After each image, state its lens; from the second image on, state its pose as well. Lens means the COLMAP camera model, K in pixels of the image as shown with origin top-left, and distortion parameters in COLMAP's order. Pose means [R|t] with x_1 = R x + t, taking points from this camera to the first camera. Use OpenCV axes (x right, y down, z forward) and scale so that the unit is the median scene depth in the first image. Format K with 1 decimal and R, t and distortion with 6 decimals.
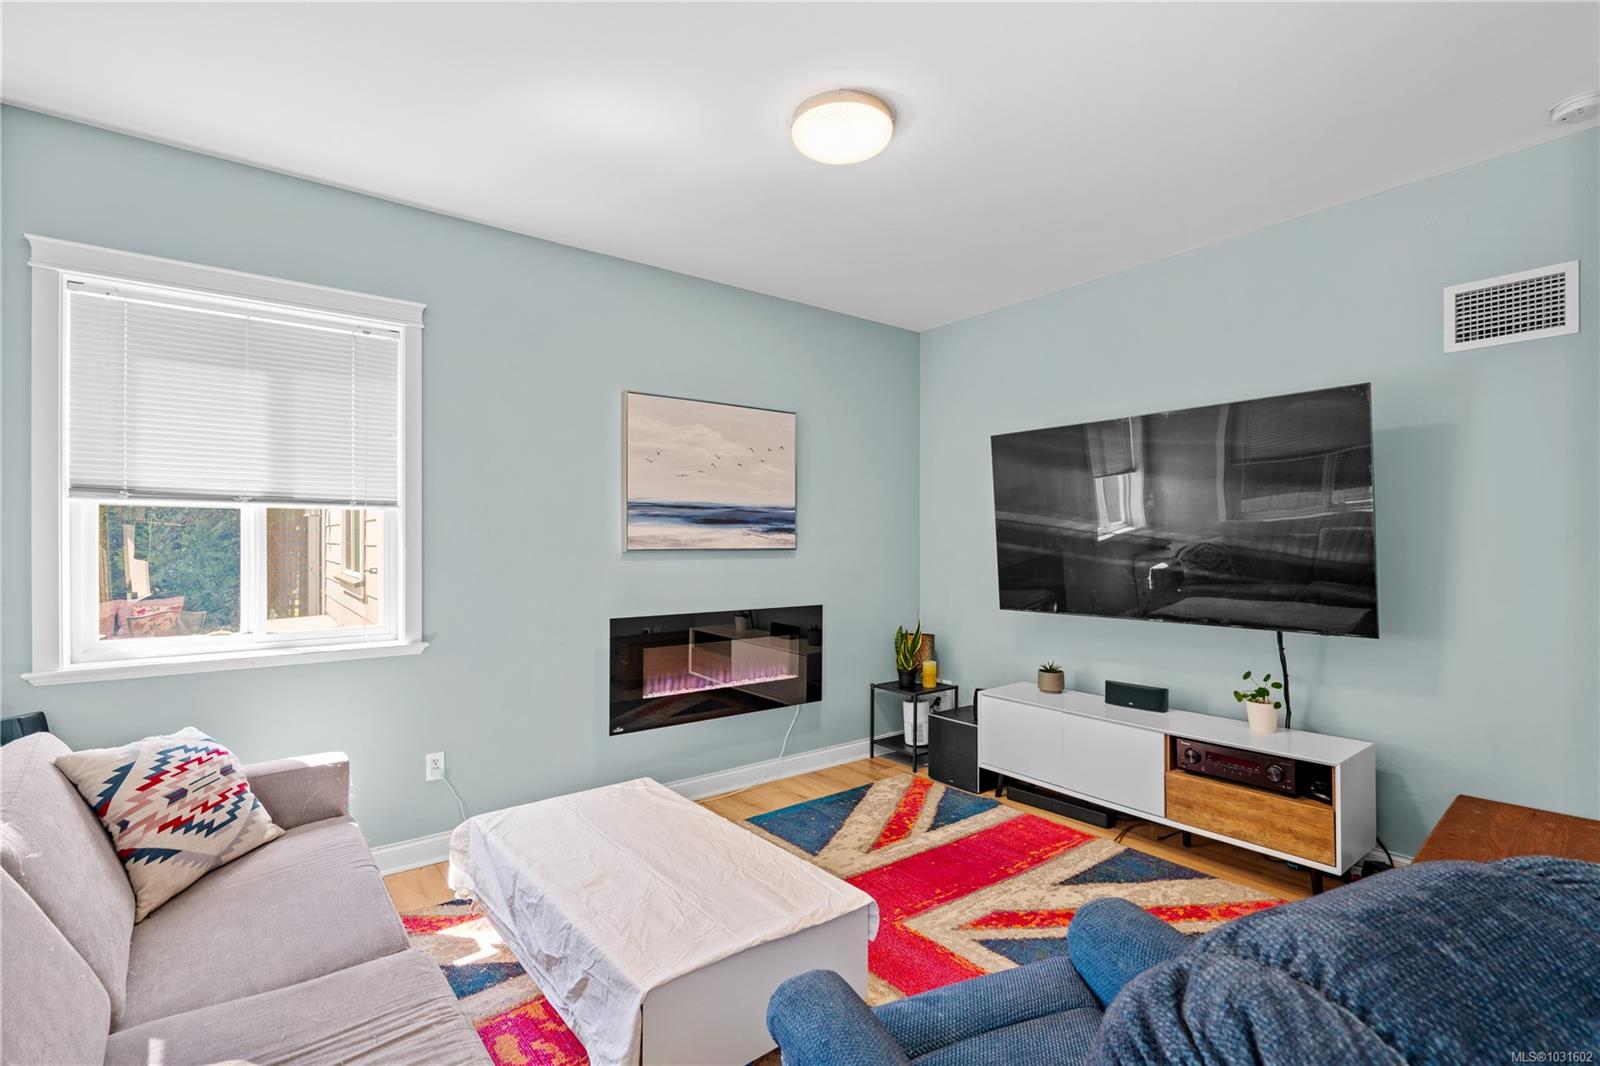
lens RADIAL K [[731.0, 0, 796.0], [0, 731.0, 539.6], [0, 0, 1]] dist [-0.004402, 0.001079]
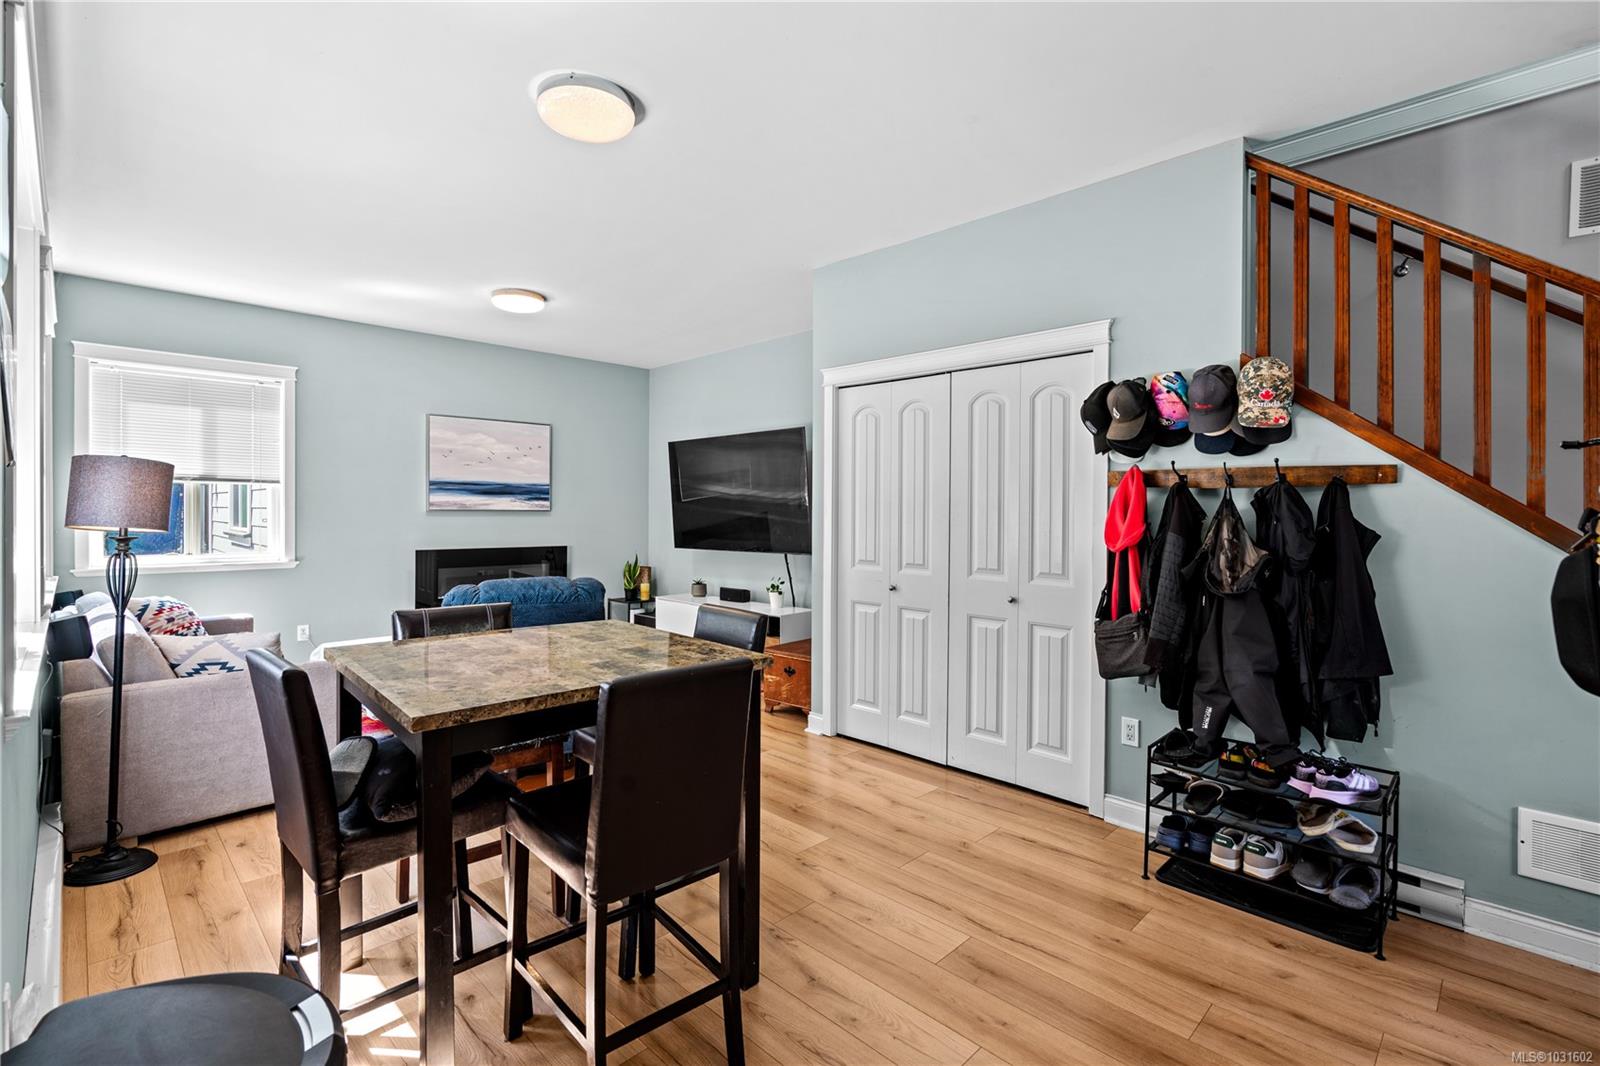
lens RADIAL K [[731.0, 0, 797.3], [0, 731.0, 513.2], [0, 0, 1]] dist [-0.004402, 0.001079]
pose [[0.991972, 0.005293, 0.126347, 0.386677], [-0.005797, 0.999977, 0.003620, 0.010709], [-0.126325, -0.004324, 0.991979, -0.744248]]
